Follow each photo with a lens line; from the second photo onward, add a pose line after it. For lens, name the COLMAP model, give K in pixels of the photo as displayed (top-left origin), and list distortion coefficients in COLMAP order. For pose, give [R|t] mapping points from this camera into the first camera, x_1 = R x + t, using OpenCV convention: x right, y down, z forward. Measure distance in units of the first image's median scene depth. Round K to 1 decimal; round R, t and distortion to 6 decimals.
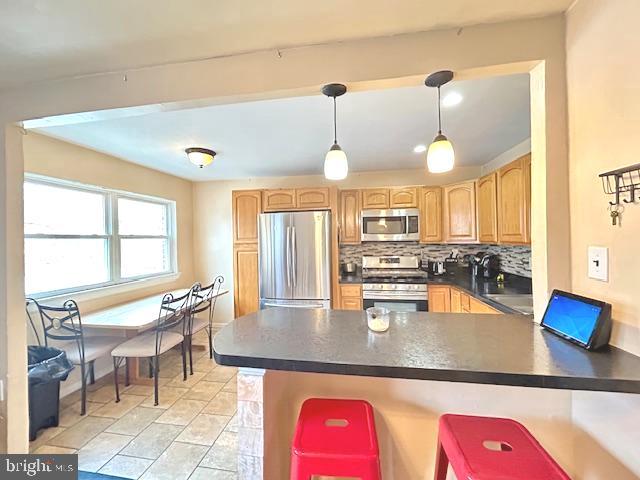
lens RADIAL K [[256.9, 0, 320.0], [0, 256.9, 238.4], [0, 0, 1]] dist [-0.004646, 0.000506]
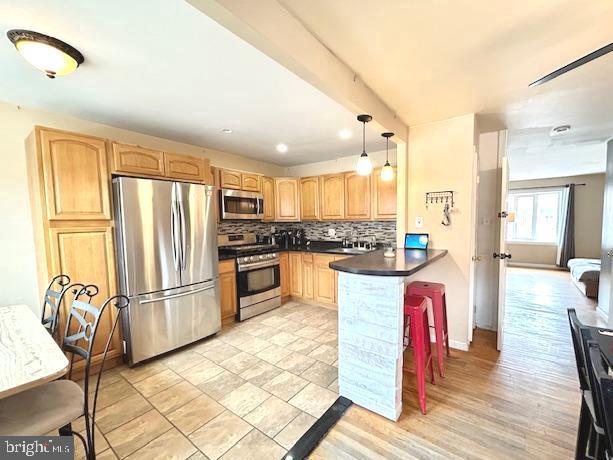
lens RADIAL K [[257.1, 0, 320.6], [0, 257.1, 238.0], [0, 0, 1]] dist [-0.004571, 0.000217]
pose [[0.439236, -0.048608, 0.897056, -0.699757], [0.003897, 0.998629, 0.052204, 0.039056], [-0.898363, -0.019434, 0.438823, 0.237235]]
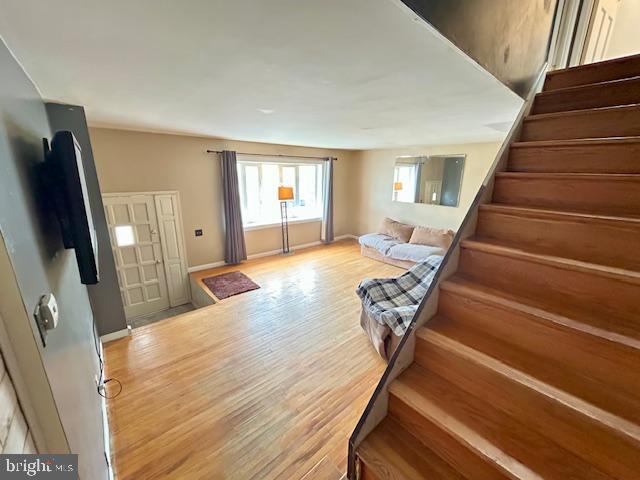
lens RADIAL K [[256.9, 0, 320.7], [0, 256.9, 237.8], [0, 0, 1]] dist [-0.004646, 0.000506]
pose [[-0.772271, -0.150920, 0.617107, 0.887745], [0.000231, 0.971306, 0.237832, -0.161119], [-0.635293, 0.183813, -0.750077, 1.072520]]
